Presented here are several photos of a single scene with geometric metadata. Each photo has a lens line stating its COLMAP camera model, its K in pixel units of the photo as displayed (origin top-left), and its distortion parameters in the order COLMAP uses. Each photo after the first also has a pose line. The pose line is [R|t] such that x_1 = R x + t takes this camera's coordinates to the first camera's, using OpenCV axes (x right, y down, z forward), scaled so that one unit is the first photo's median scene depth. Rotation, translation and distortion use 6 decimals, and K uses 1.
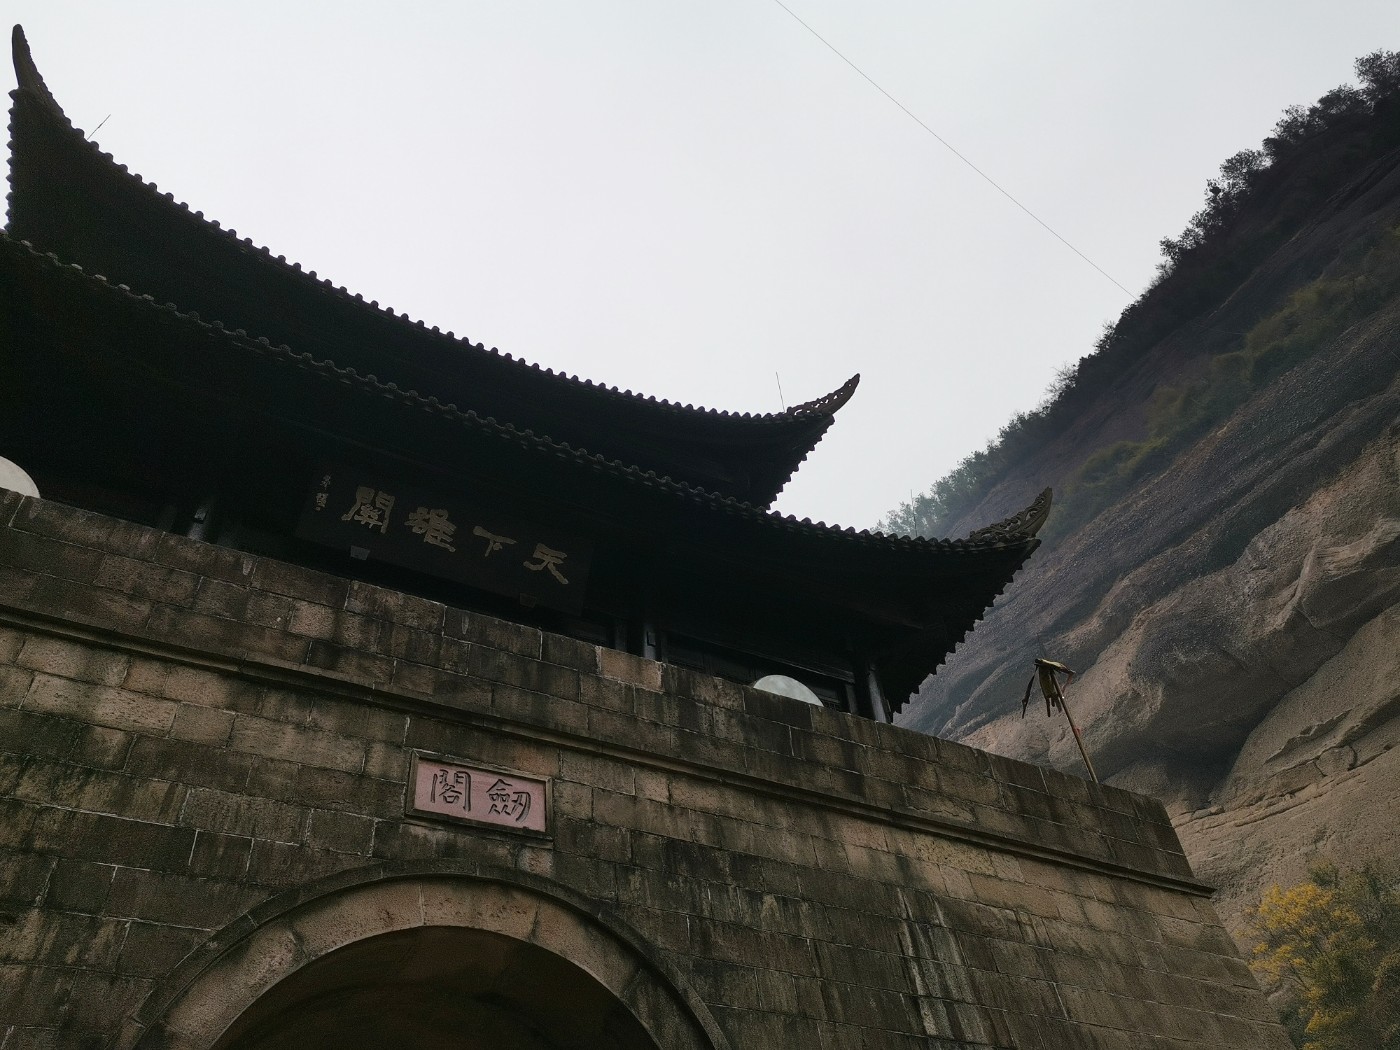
lens RADIAL K [[1081.7, 0, 700.9], [0, 1081.7, 526.0], [0, 0, 1]] dist [0.086628, -0.073336]
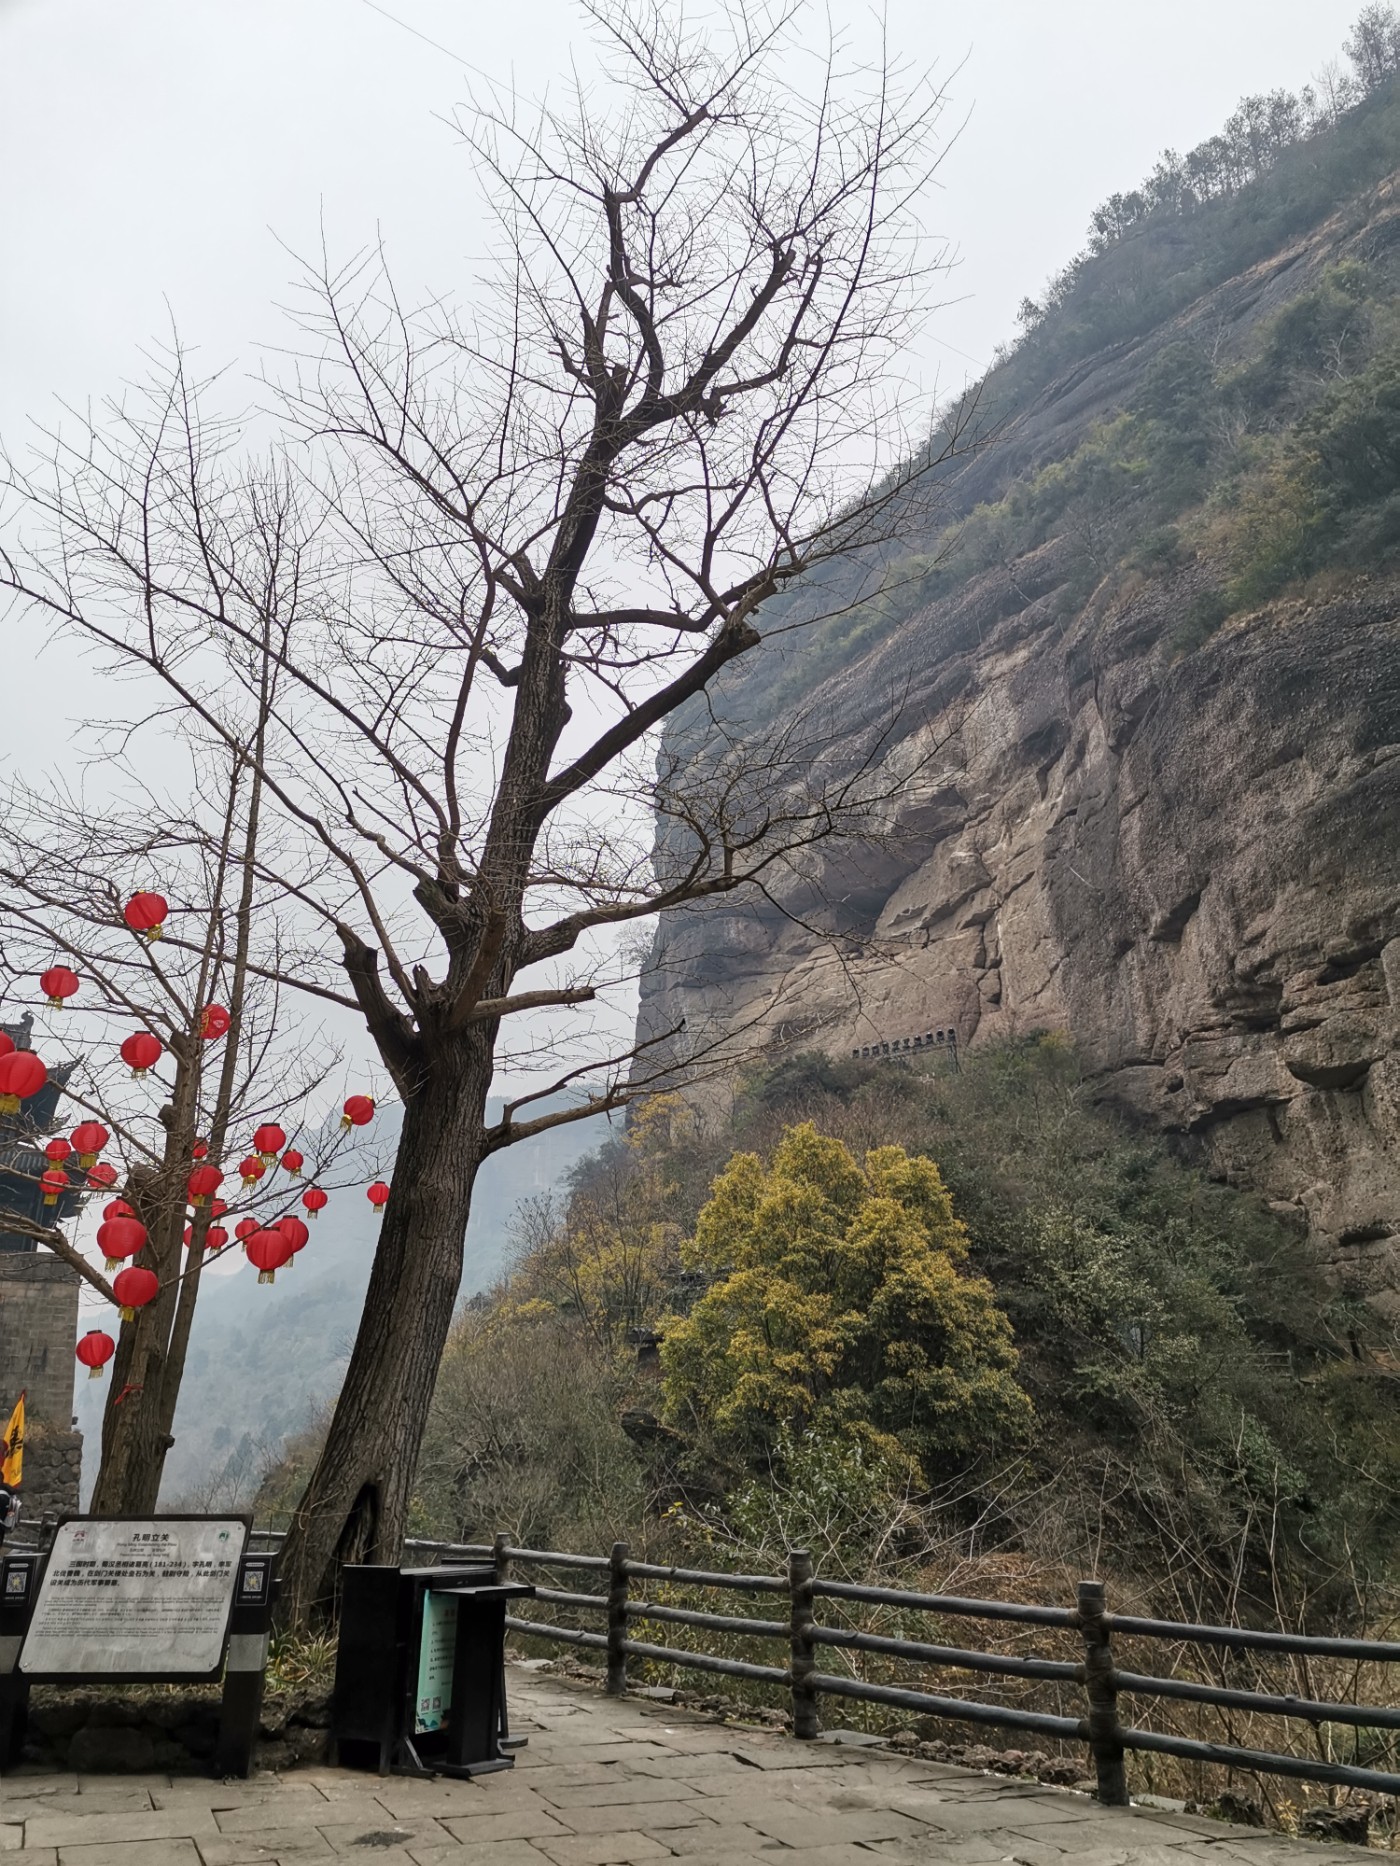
lens RADIAL K [[1385.6, 0, 709.0], [0, 1385.6, 938.0], [0, 0, 1]] dist [0.105633, -0.109107]
pose [[0.995772, 0.050402, -0.076792, 3.578827], [-0.012957, 0.904727, 0.425794, -3.516103], [0.090936, -0.422999, 0.901555, -3.377734]]
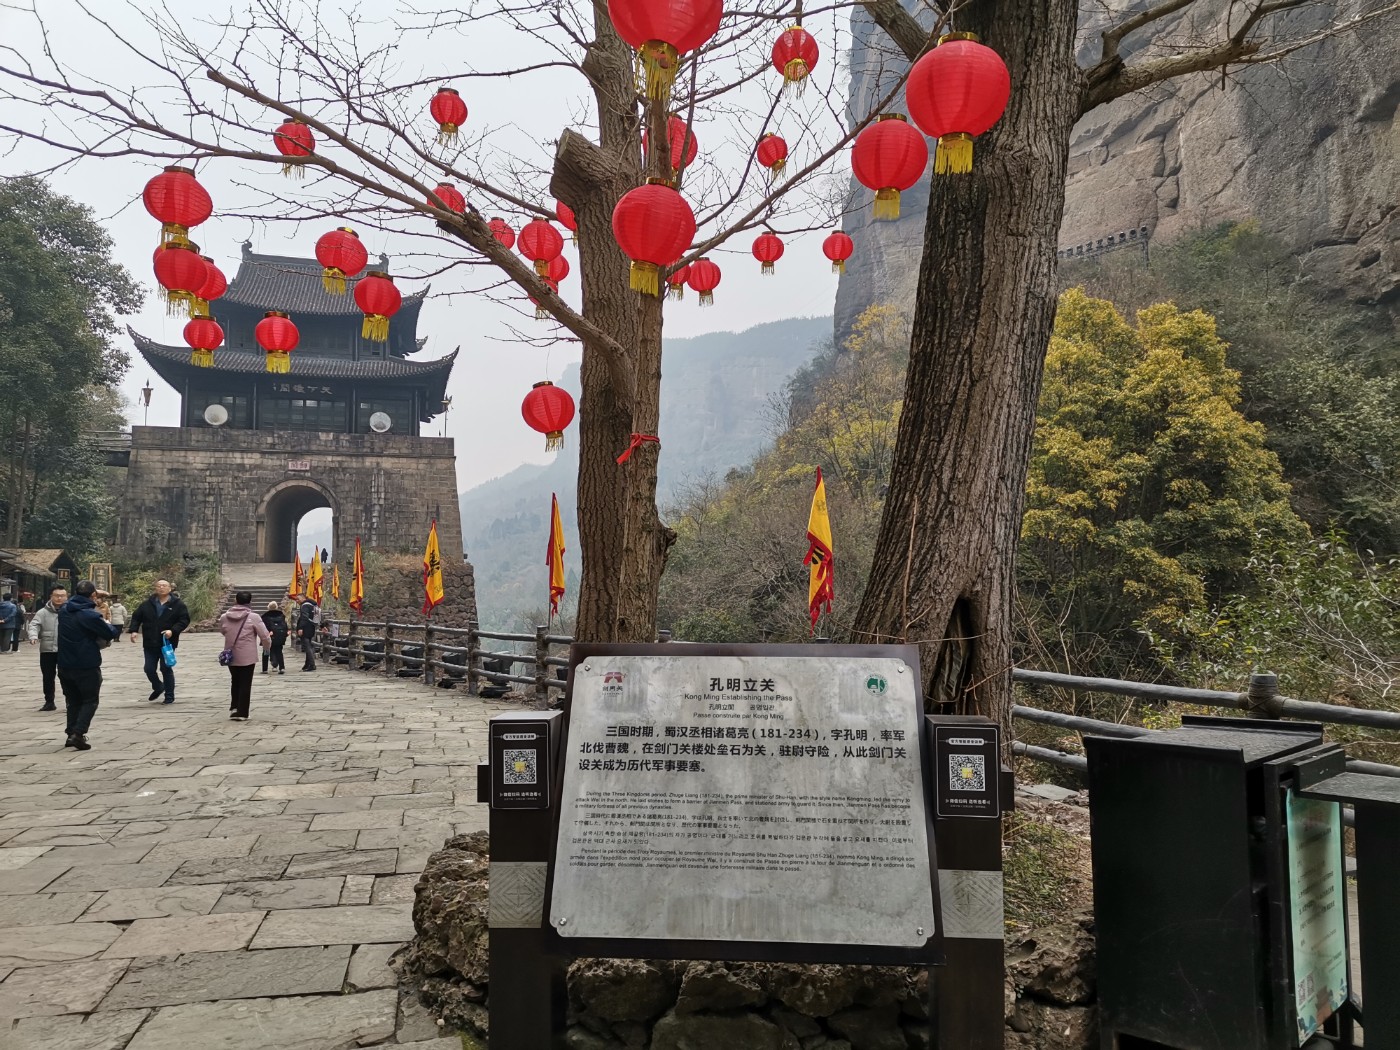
lens RADIAL K [[1039.6, 0, 707.4], [0, 1039.6, 527.4], [0, 0, 1]] dist [0.105633, -0.109107]
pose [[0.973159, 0.054923, -0.223484, 3.254039], [0.111271, 0.737753, 0.665838, -3.076430], [0.201446, -0.672833, 0.711839, -2.992139]]
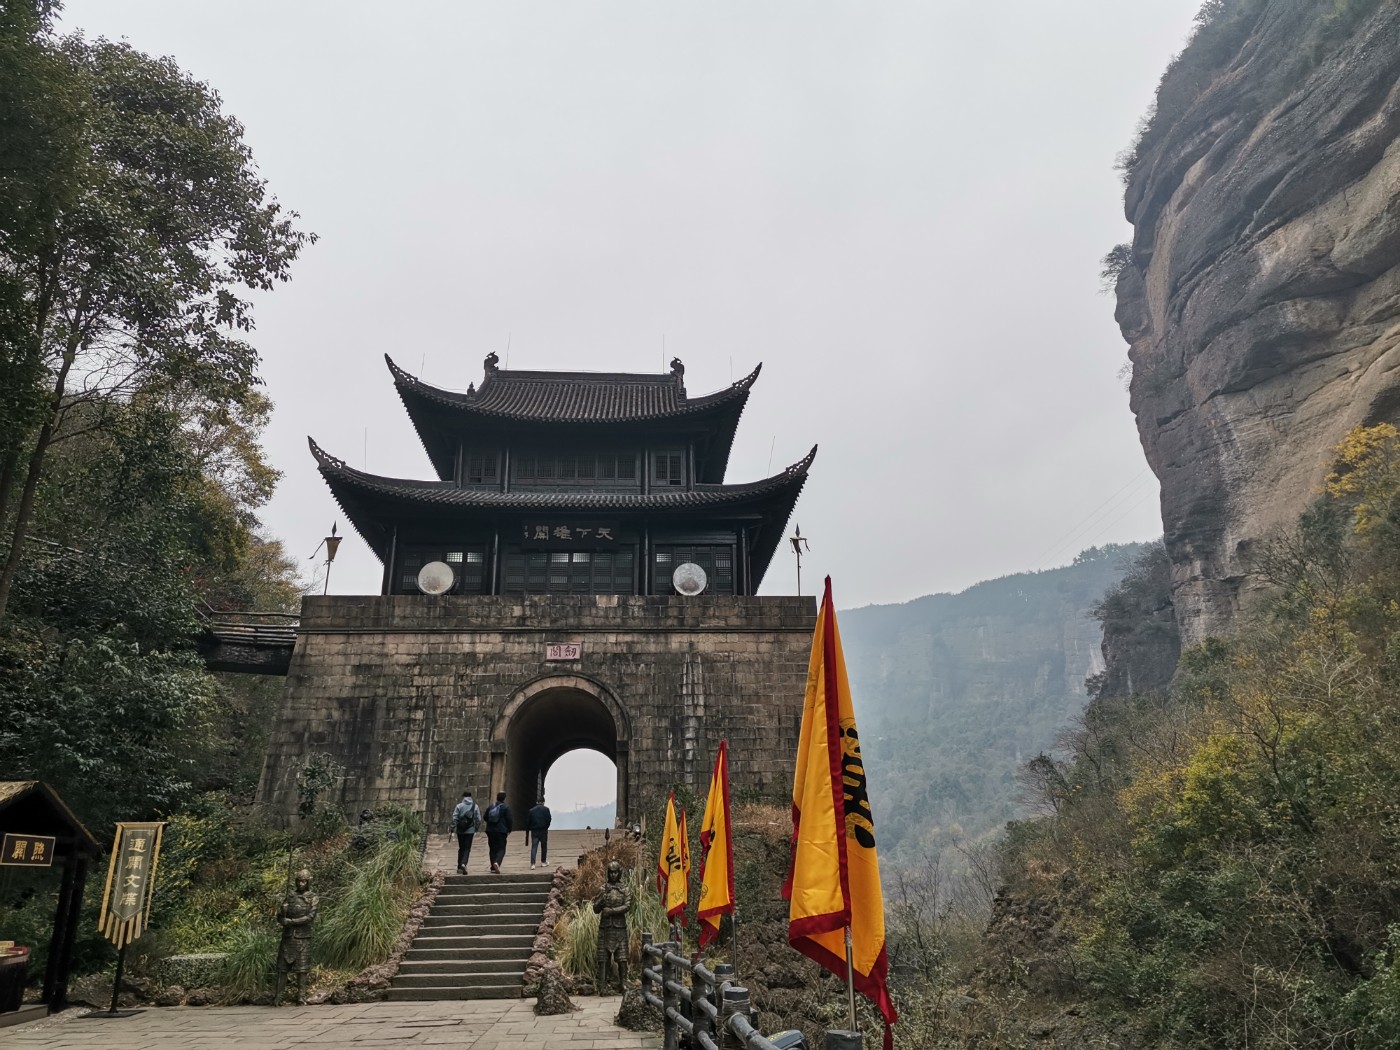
lens RADIAL K [[1039.6, 0, 710.9], [0, 1039.6, 527.1], [0, 0, 1]] dist [0.105633, -0.109107]
pose [[0.912638, -0.075184, -0.401794, 1.577822], [0.255362, 0.872399, 0.416786, -1.362641], [0.319189, -0.482978, 0.815384, -1.478653]]
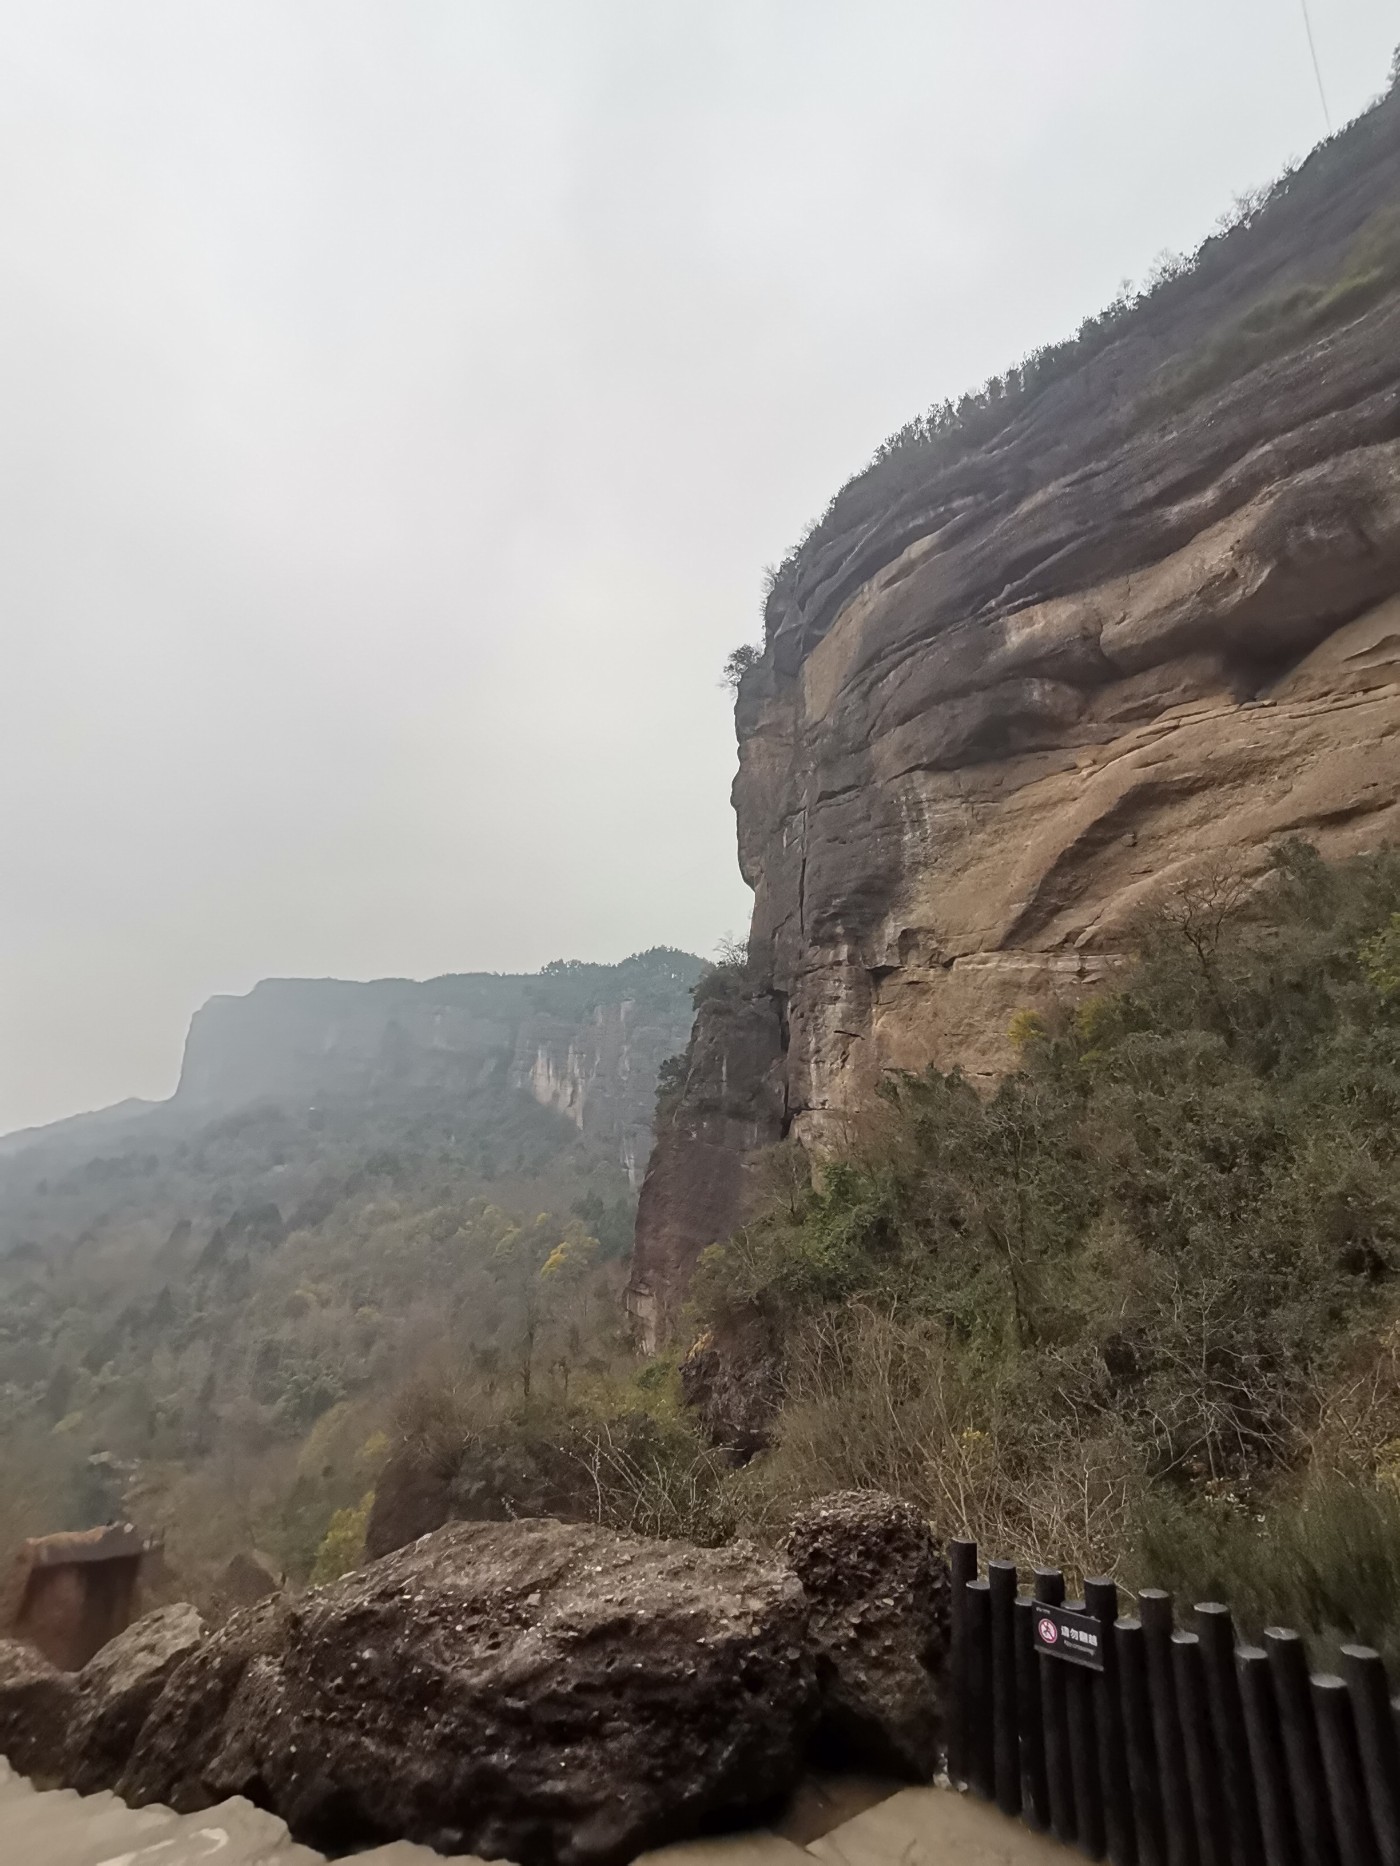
lens RADIAL K [[912.4, 0, 702.9], [0, 912.4, 920.1], [0, 0, 1]] dist [0.031918, -0.000069]
pose [[0.981199, 0.149450, 0.122123, -0.925994], [-0.187332, 0.889705, 0.416330, 1.510935], [-0.046433, -0.431380, 0.900975, 1.533164]]
